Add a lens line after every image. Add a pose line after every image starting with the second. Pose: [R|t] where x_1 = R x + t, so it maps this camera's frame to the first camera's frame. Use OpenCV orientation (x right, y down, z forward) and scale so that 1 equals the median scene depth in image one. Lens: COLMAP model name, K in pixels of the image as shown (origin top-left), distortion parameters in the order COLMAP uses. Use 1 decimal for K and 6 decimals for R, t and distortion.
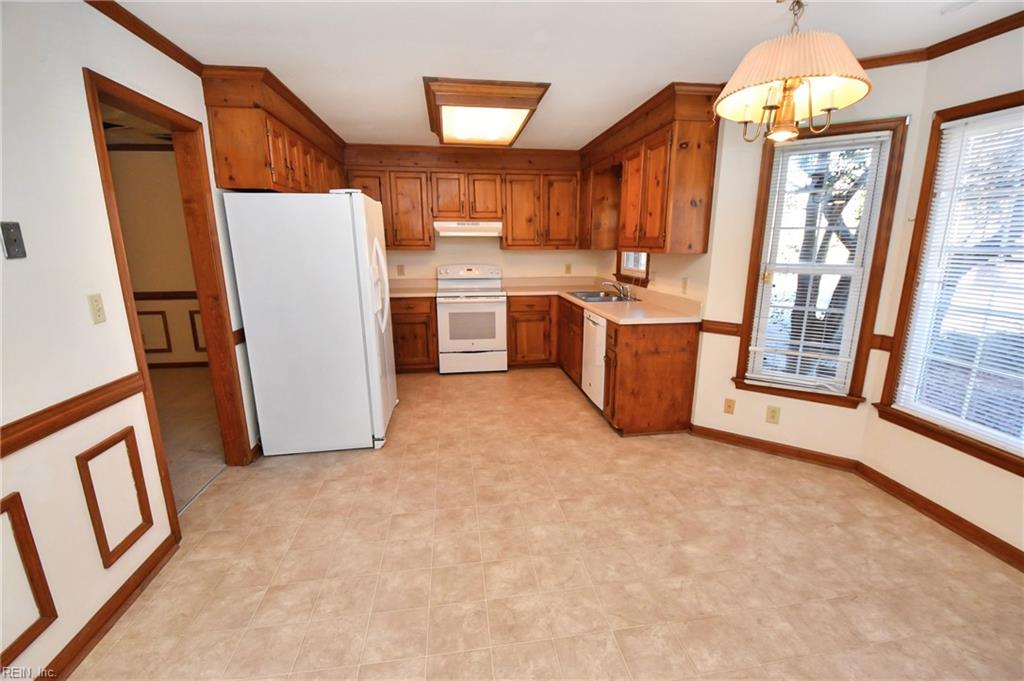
lens RADIAL K [[451.3, 0, 522.0], [0, 451.3, 354.1], [0, 0, 1]] dist [0.019483, -0.025677]
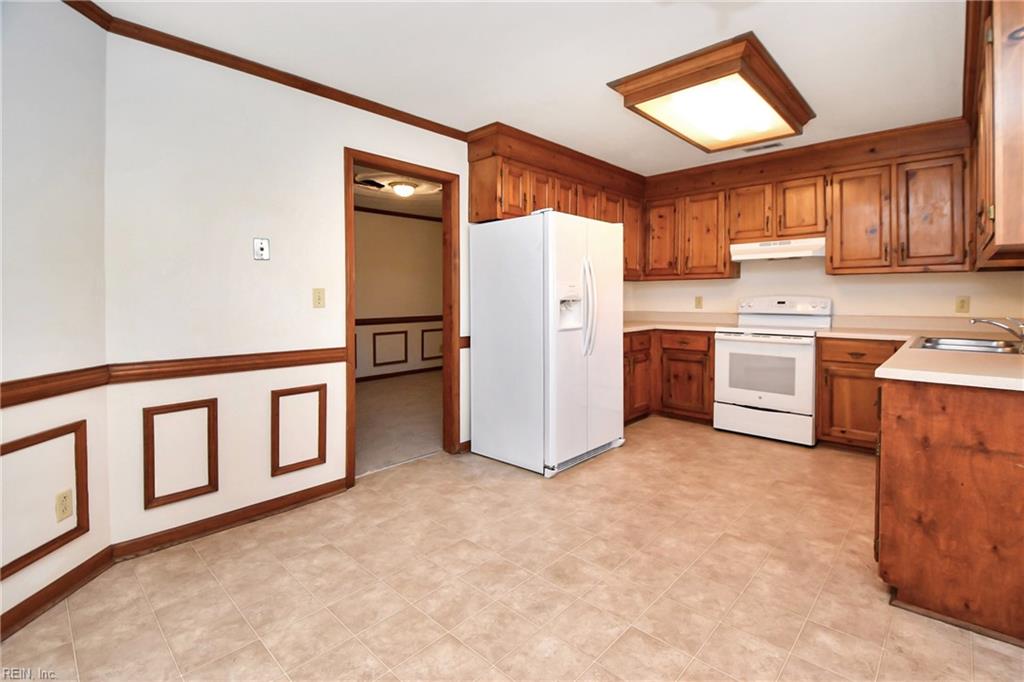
lens RADIAL K [[465.7, 0, 529.6], [0, 465.7, 312.8], [0, 0, 1]] dist [0.020535, -0.018051]
pose [[0.628813, 0.025038, -0.777153, 0.260180], [-0.182064, 0.976438, -0.115854, -0.000435], [0.755941, 0.214342, 0.618555, 0.215279]]
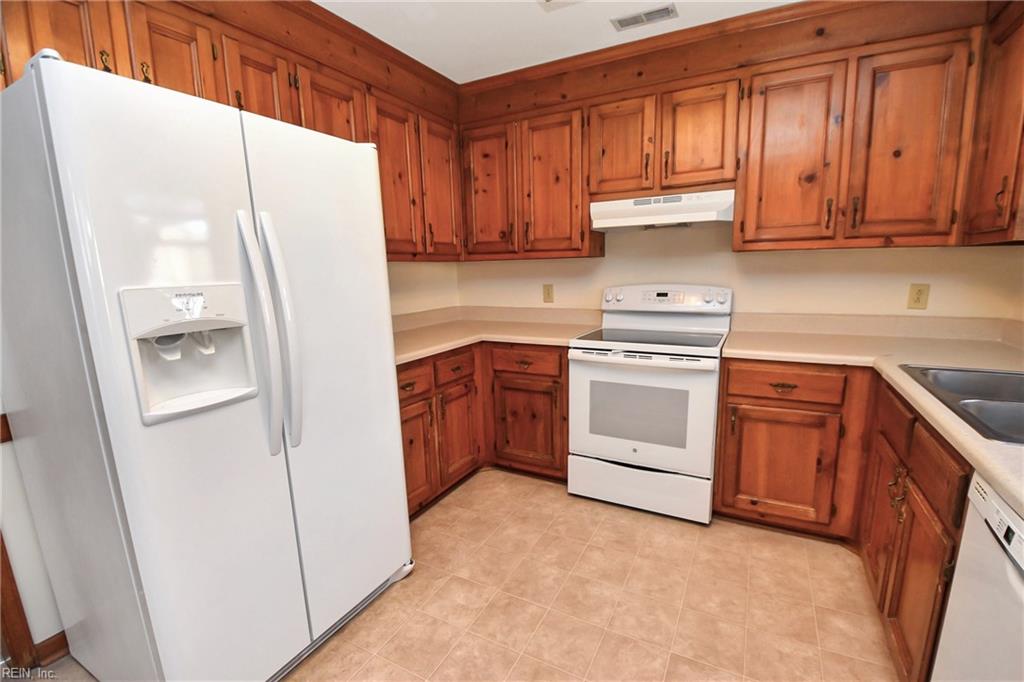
lens RADIAL K [[451.3, 0, 522.0], [0, 451.3, 354.6], [0, 0, 1]] dist [0.019483, -0.025677]
pose [[0.805485, 0.095957, -0.584796, 0.067188], [-0.119501, 0.992833, -0.001687, -0.112785], [0.580443, 0.071243, 0.811178, 0.564160]]
